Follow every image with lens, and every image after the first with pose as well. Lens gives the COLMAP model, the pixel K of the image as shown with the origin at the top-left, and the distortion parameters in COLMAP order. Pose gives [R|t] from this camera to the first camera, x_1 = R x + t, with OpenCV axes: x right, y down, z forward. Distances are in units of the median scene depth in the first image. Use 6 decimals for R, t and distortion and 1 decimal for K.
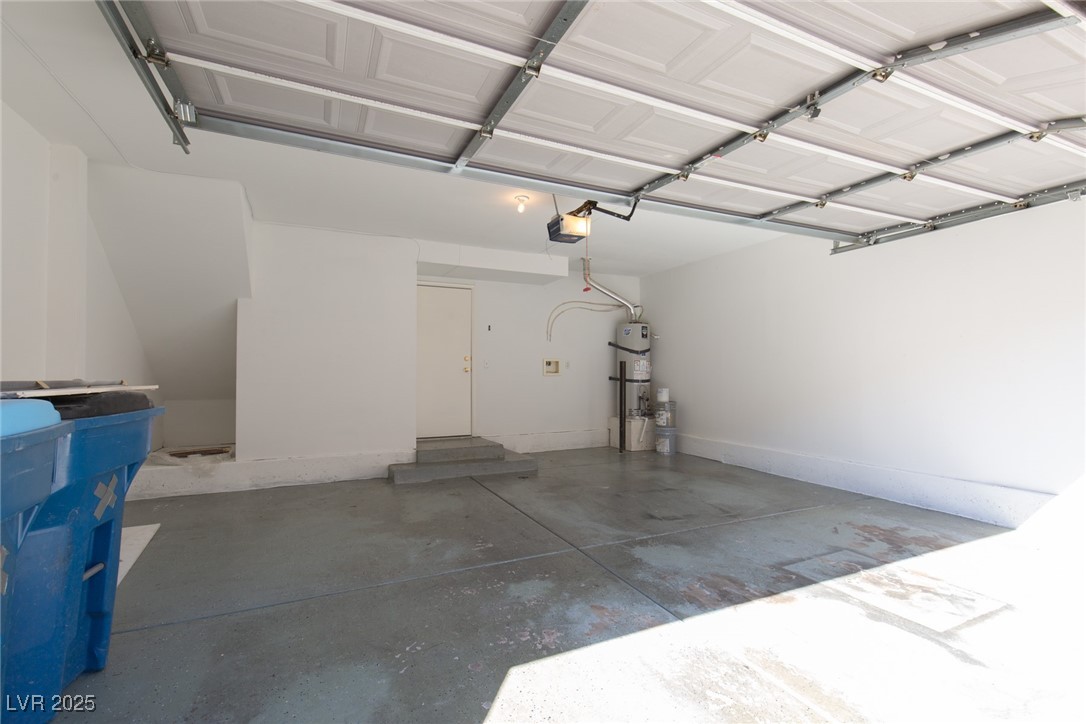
lens RADIAL K [[492.1, 0, 542.6], [0, 492.1, 367.4], [0, 0, 1]] dist [0.005959, -0.000557]
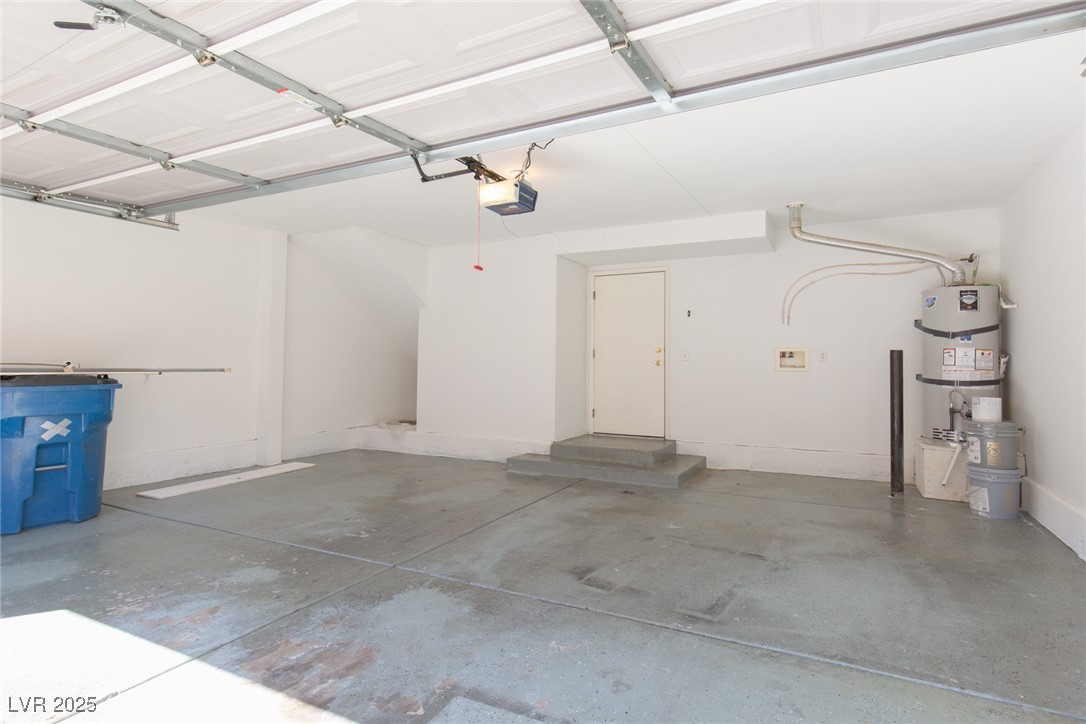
lens RADIAL K [[492.1, 0, 529.1], [0, 492.1, 340.5], [0, 0, 1]] dist [0.005959, -0.000557]
pose [[0.641340, -0.031992, -0.766590, 0.842258], [0.000163, 0.999136, -0.041561, 0.003764], [0.767257, 0.026530, 0.640791, 0.566273]]
